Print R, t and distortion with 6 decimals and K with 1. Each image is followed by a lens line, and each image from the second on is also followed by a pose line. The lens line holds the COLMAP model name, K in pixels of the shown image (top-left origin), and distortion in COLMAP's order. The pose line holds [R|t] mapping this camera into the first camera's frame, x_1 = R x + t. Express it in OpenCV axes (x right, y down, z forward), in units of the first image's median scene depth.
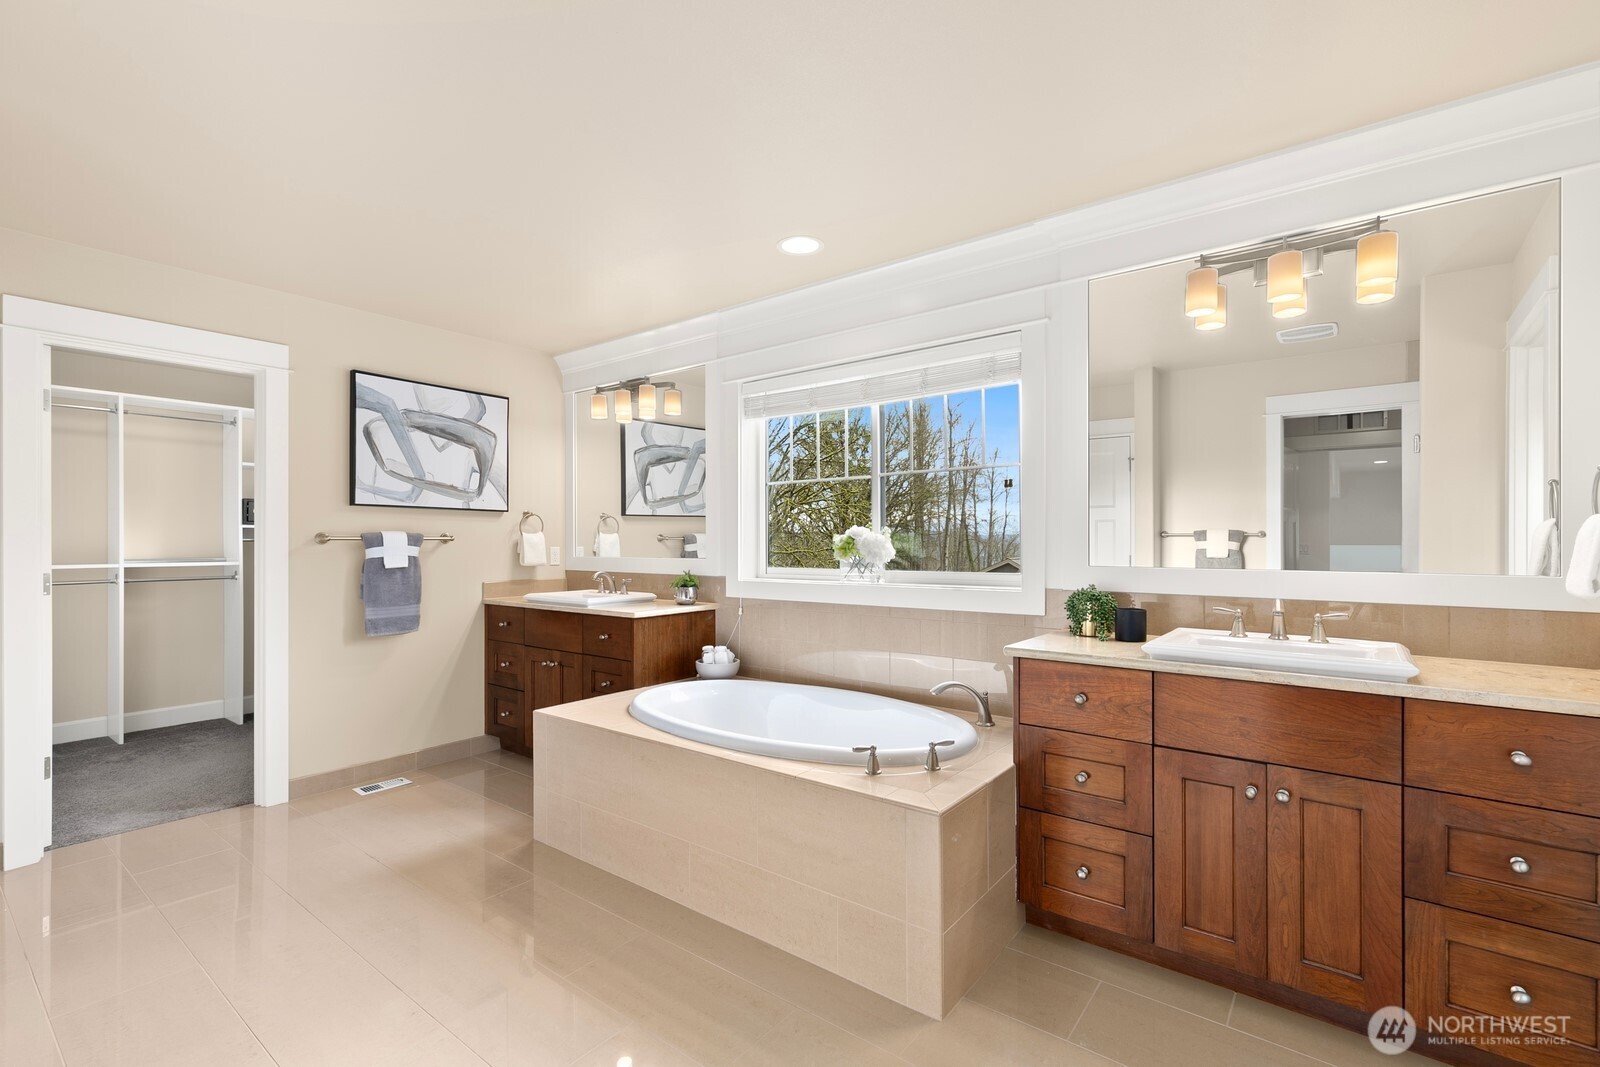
lens RADIAL K [[724.4, 0, 808.9], [0, 724.4, 536.9], [0, 0, 1]] dist [0.008882, 0.000133]
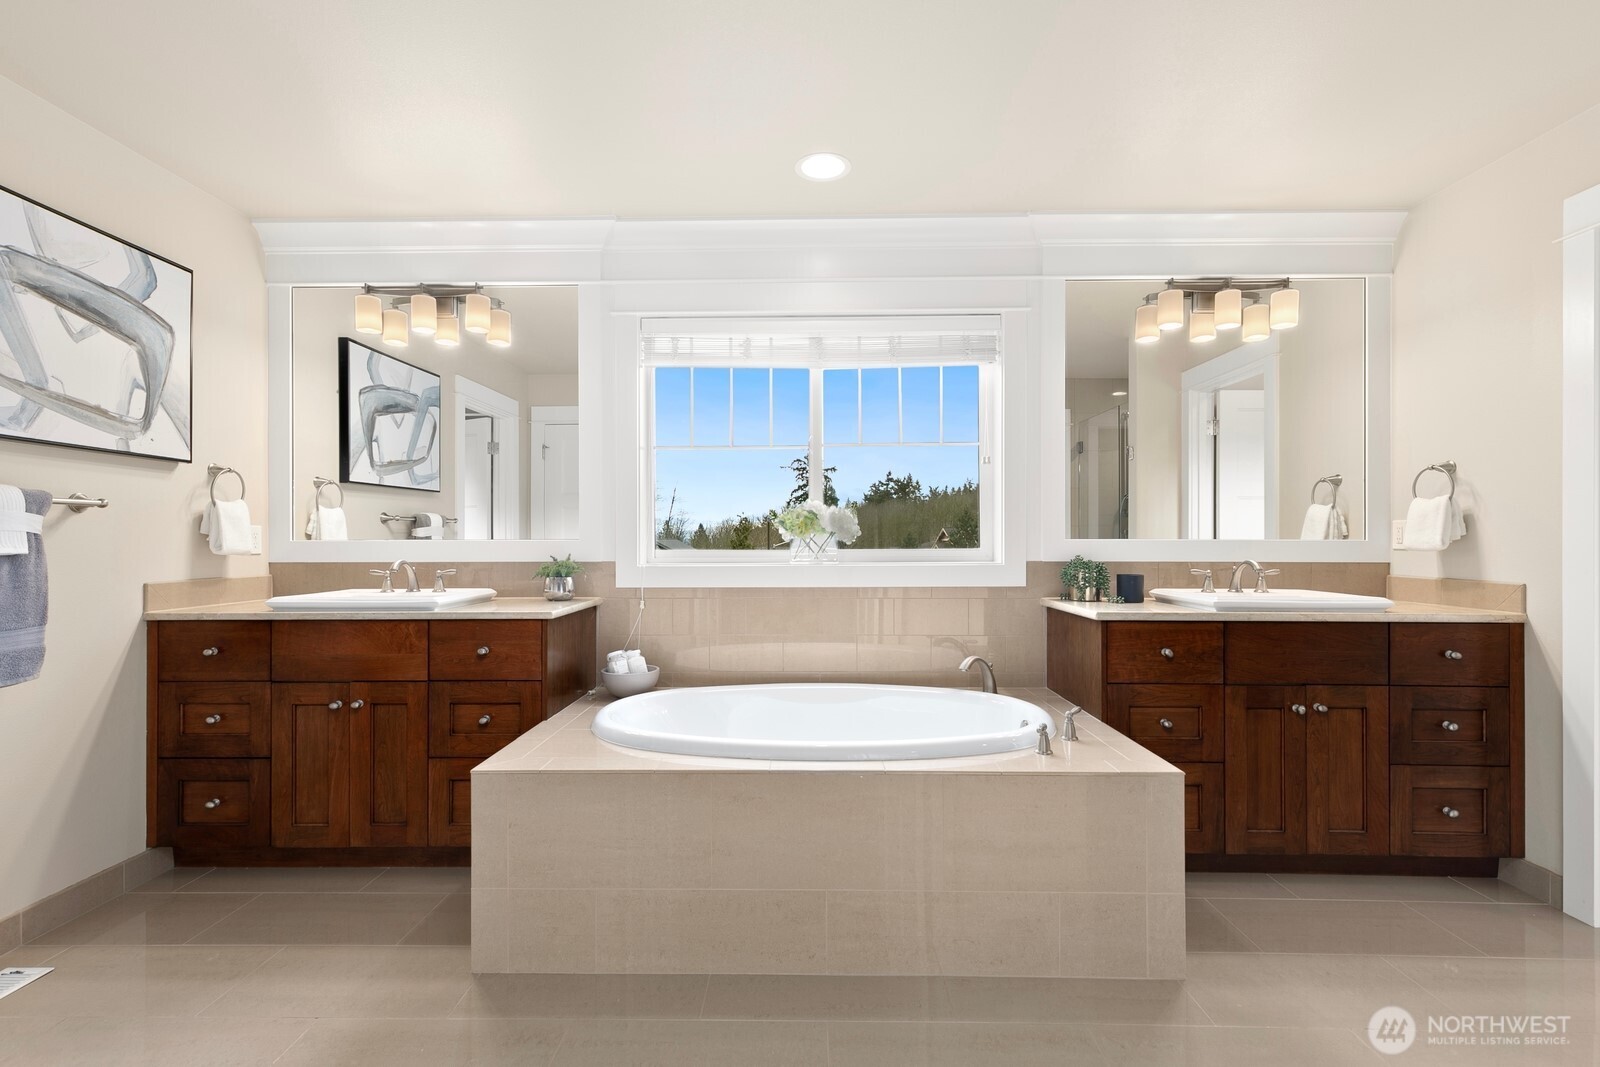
lens RADIAL K [[724.4, 0, 799.6], [0, 724.4, 537.0], [0, 0, 1]] dist [0.008882, 0.000133]
pose [[0.799299, 0.003352, 0.600924, -0.406092], [-0.003155, 0.999994, -0.001380, 0.027028], [-0.600925, -0.000793, 0.799305, 0.245456]]
